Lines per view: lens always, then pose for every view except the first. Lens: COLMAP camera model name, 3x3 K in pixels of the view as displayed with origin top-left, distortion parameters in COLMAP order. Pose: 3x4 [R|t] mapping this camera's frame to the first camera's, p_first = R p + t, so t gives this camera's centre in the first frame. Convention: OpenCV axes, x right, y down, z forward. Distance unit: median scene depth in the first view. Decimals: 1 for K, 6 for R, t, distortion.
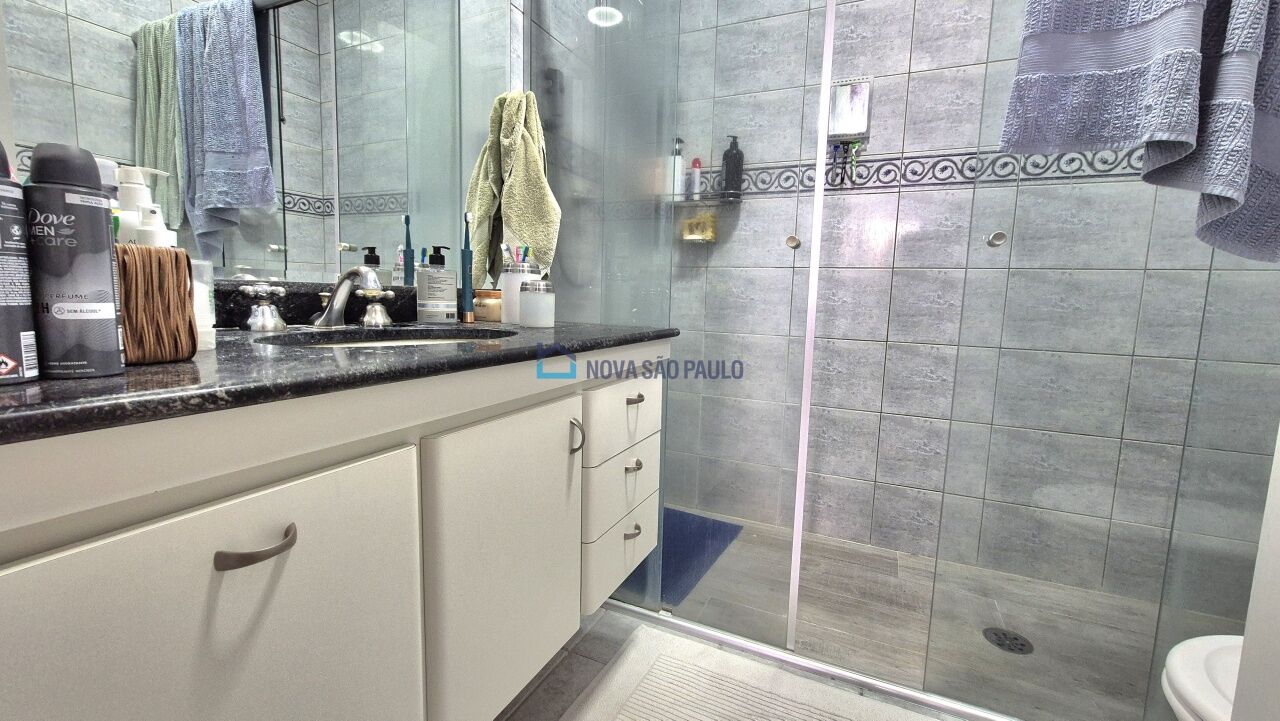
lens RADIAL K [[526.9, 0, 640.9], [0, 526.9, 356.7], [0, 0, 1]] dist [-0.001094, -0.001789]
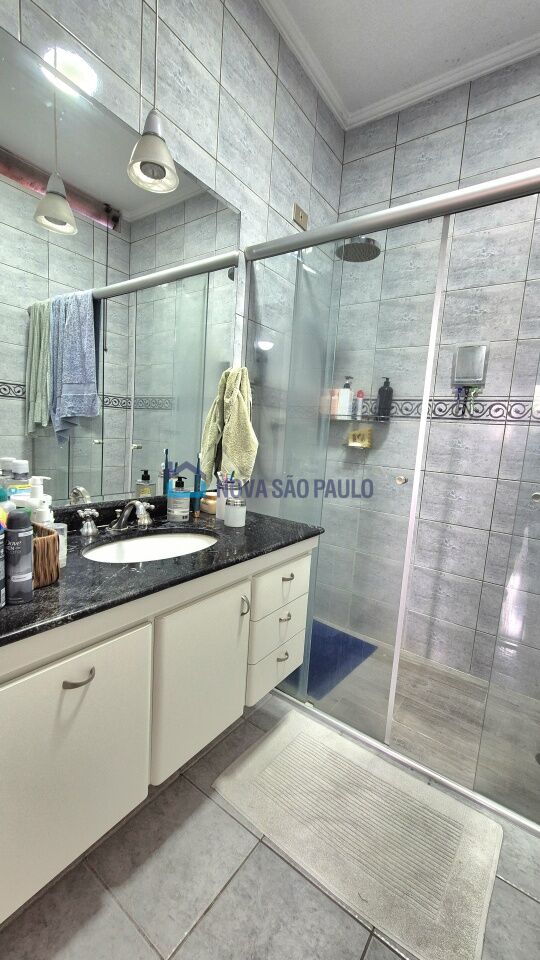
lens RADIAL K [[394.7, 0, 268.4], [0, 394.7, 480.6], [0, 0, 1]] dist [-0.000900, -0.000659]
pose [[0.980109, 0.060161, -0.189122, 0.107784], [-0.059709, 0.998183, 0.008088, -0.171020], [0.189265, 0.003365, 0.981920, -0.163367]]
